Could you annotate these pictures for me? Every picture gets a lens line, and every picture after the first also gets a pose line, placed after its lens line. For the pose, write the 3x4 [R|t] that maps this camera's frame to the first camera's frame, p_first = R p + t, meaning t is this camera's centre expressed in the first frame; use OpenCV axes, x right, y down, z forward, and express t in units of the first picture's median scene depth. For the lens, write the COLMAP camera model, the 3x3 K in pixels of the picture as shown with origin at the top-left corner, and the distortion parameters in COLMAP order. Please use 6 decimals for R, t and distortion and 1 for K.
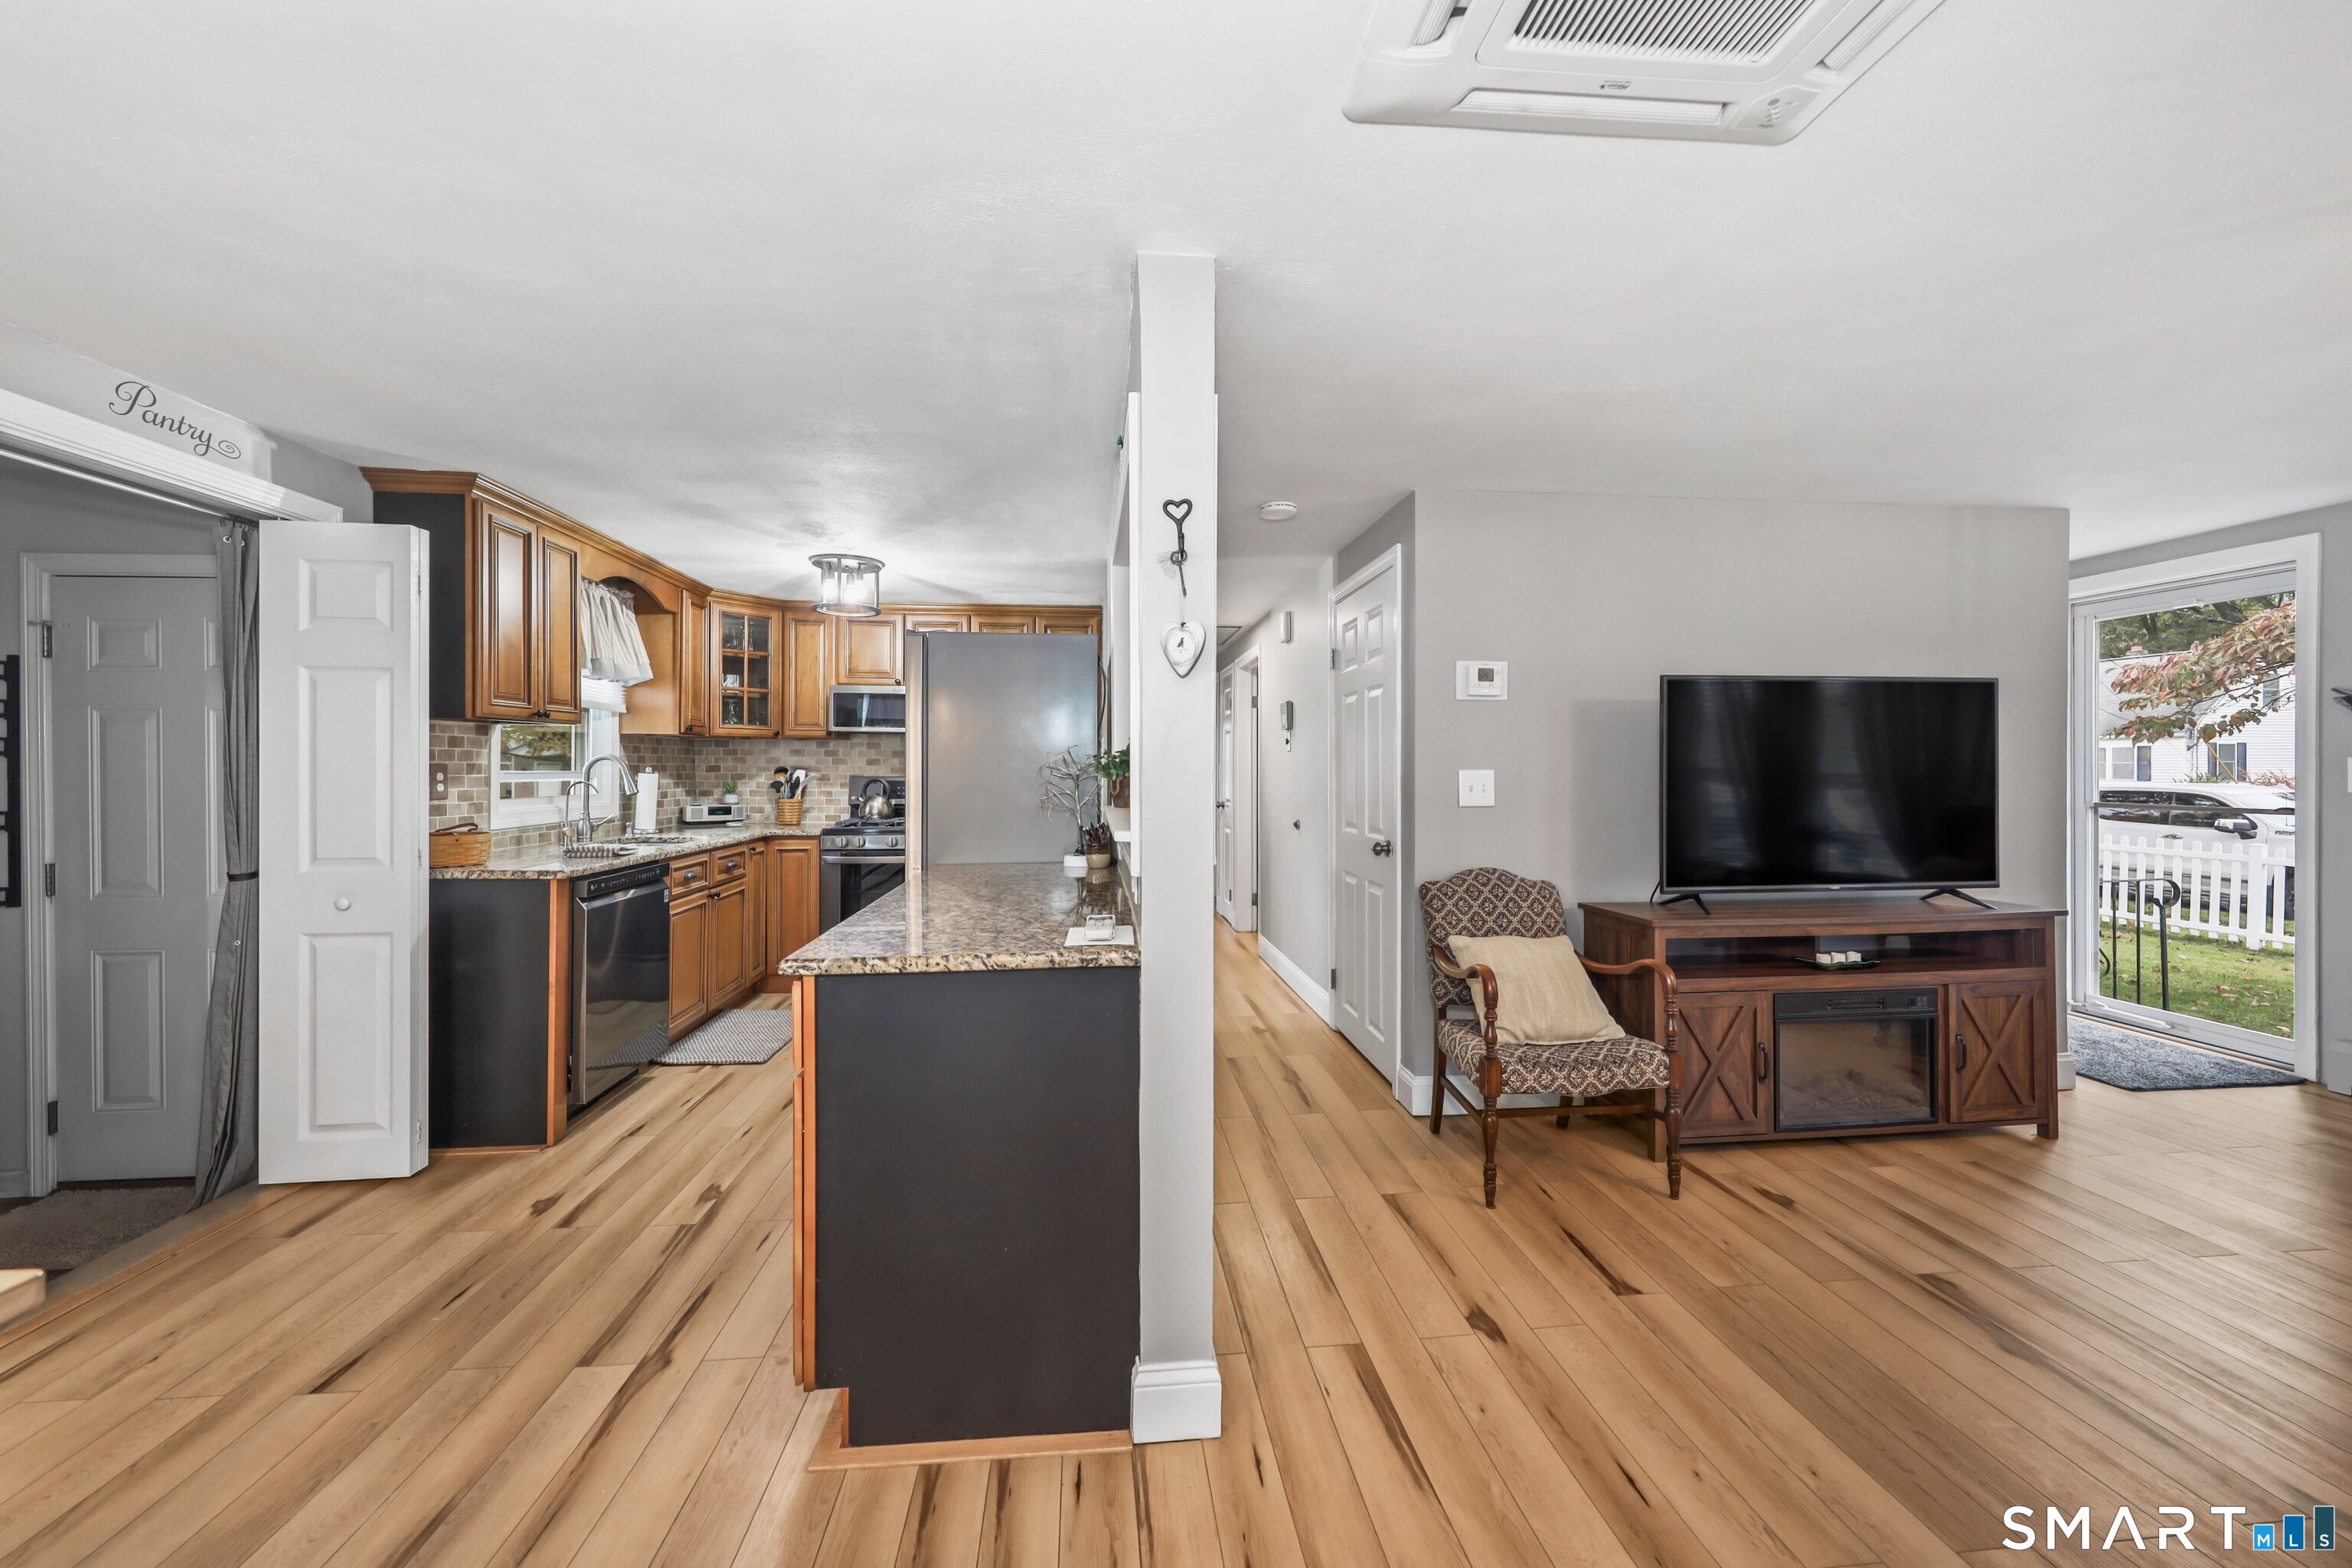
lens RADIAL K [[865.0, 0, 1162.2], [0, 865.0, 772.6], [0, 0, 1]] dist [0.003494, -0.002300]
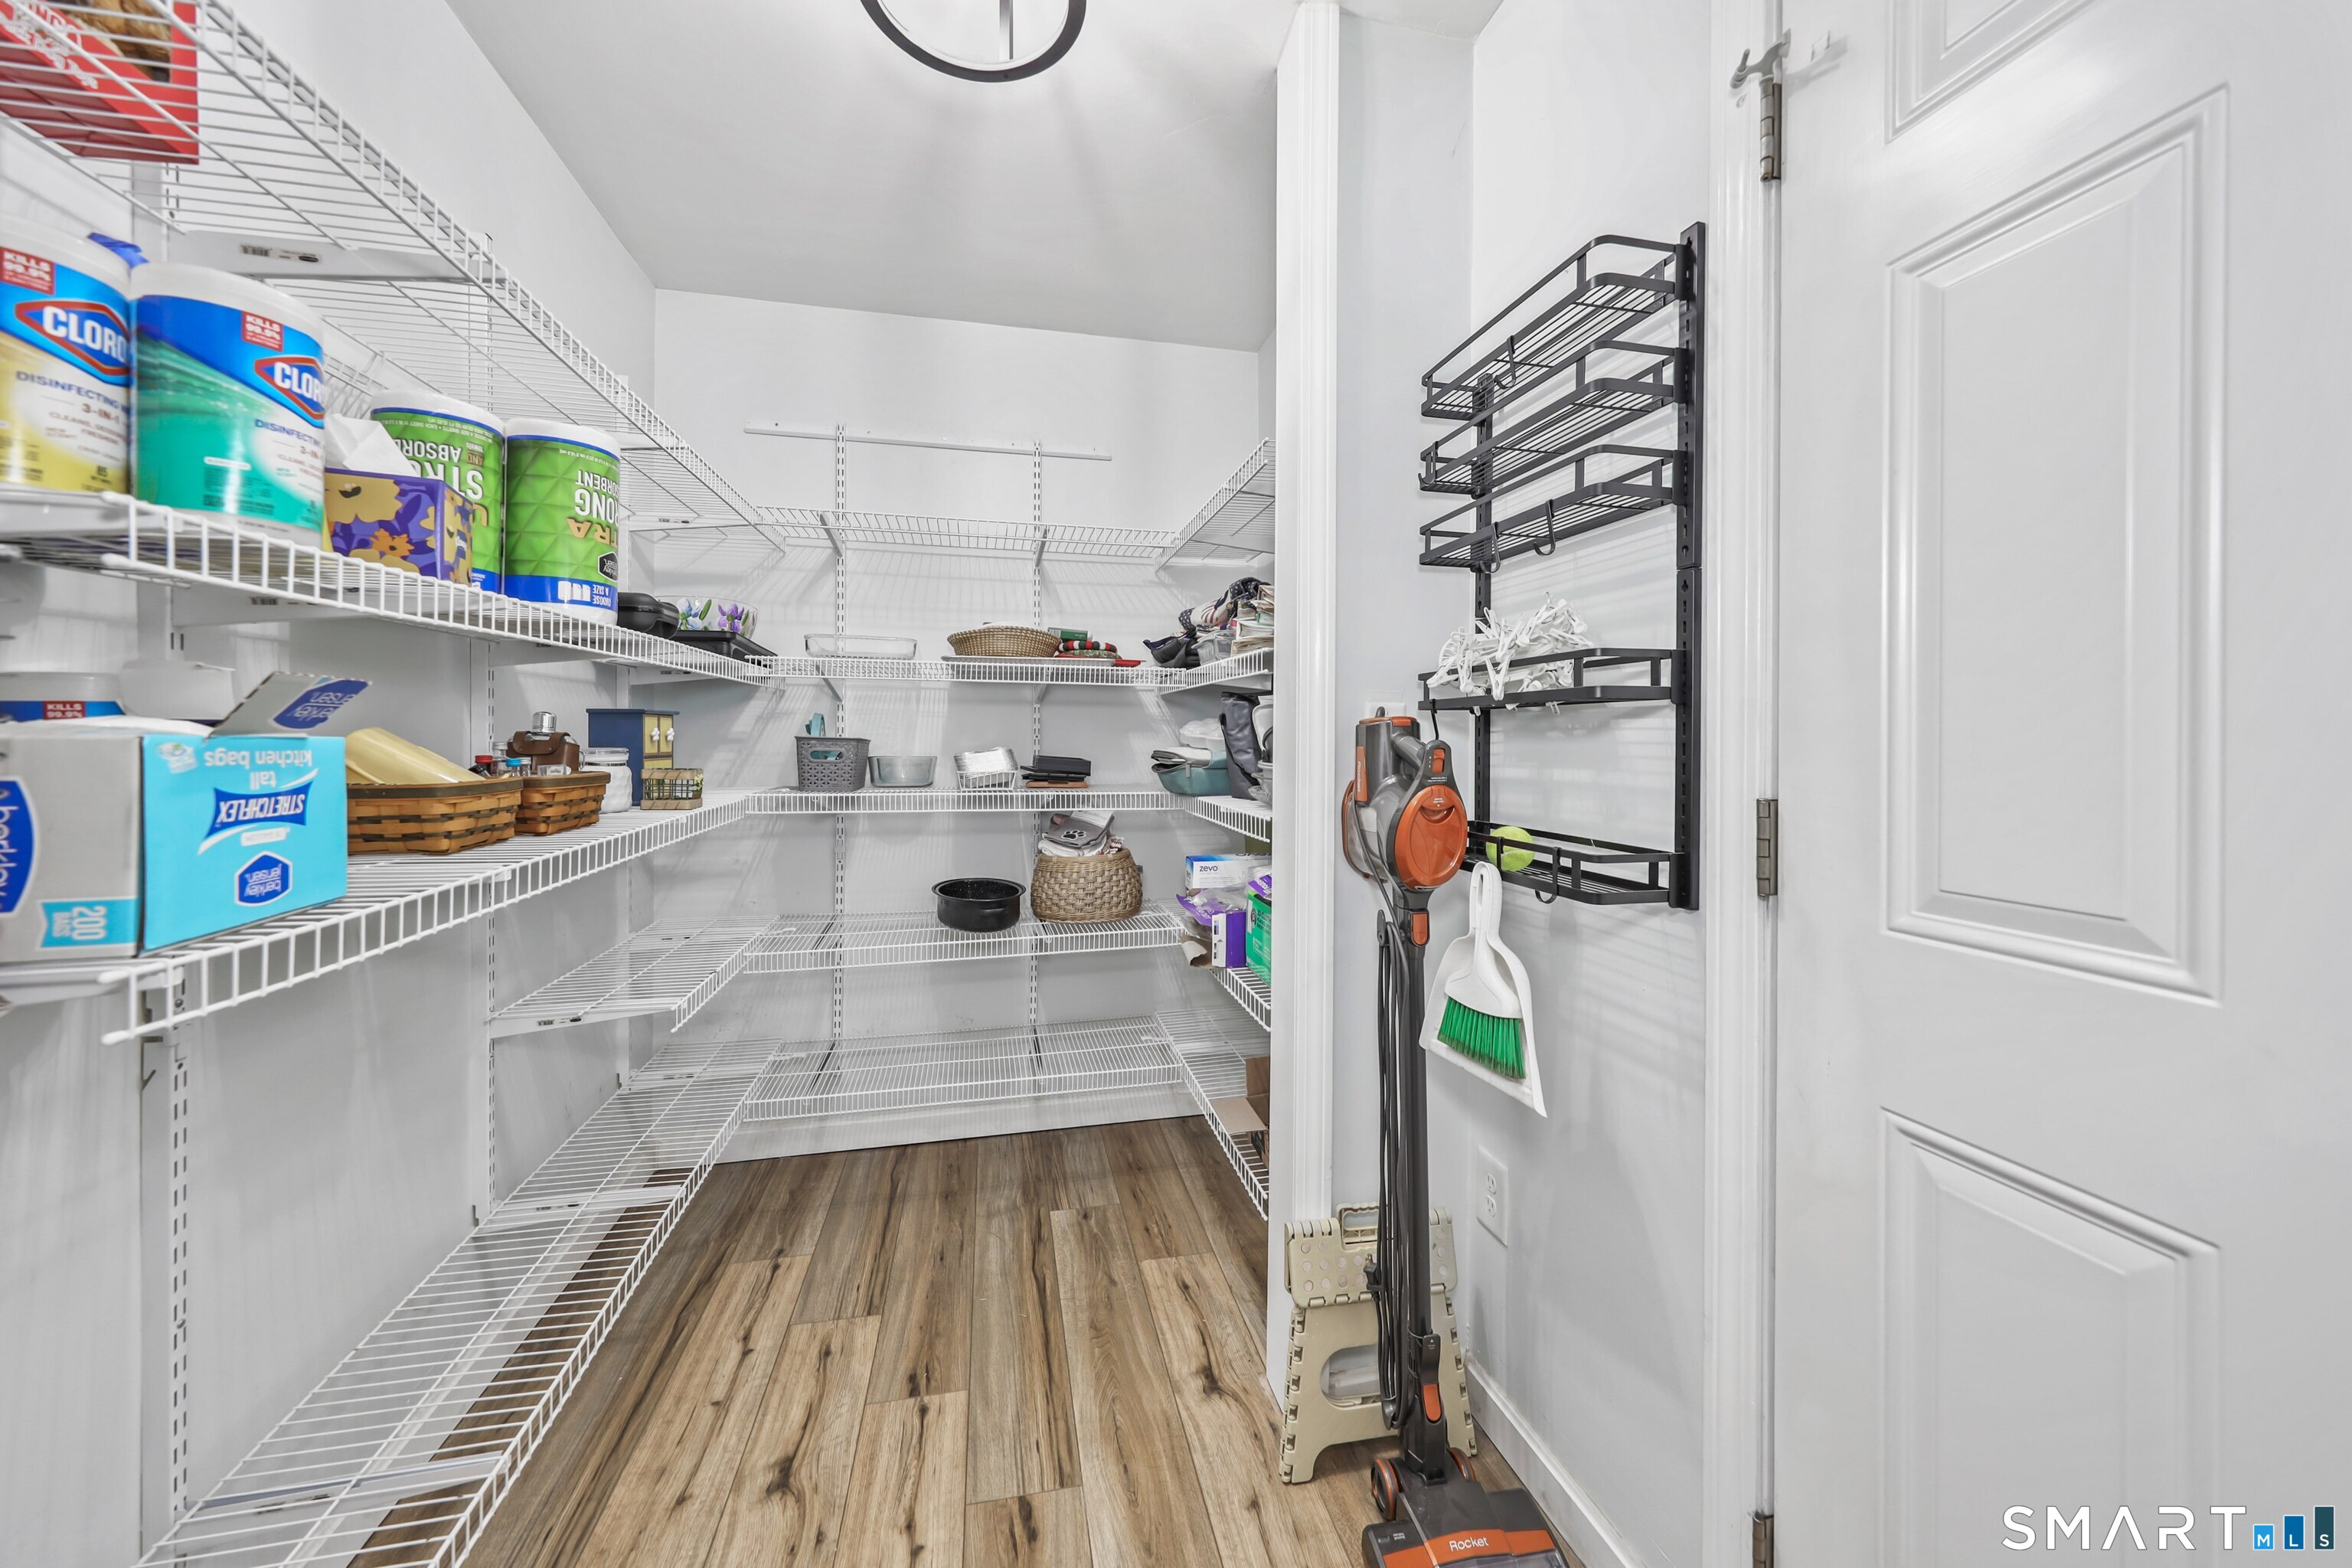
lens RADIAL K [[814.2, 0, 1162.6], [0, 814.2, 737.3], [0, 0, 1]] dist [-0.000073, -0.000054]
pose [[0.128207, -0.003615, -0.991741, -0.903065], [-0.009411, 0.999944, -0.004861, 0.075650], [0.991703, 0.009957, 0.128166, 0.652825]]
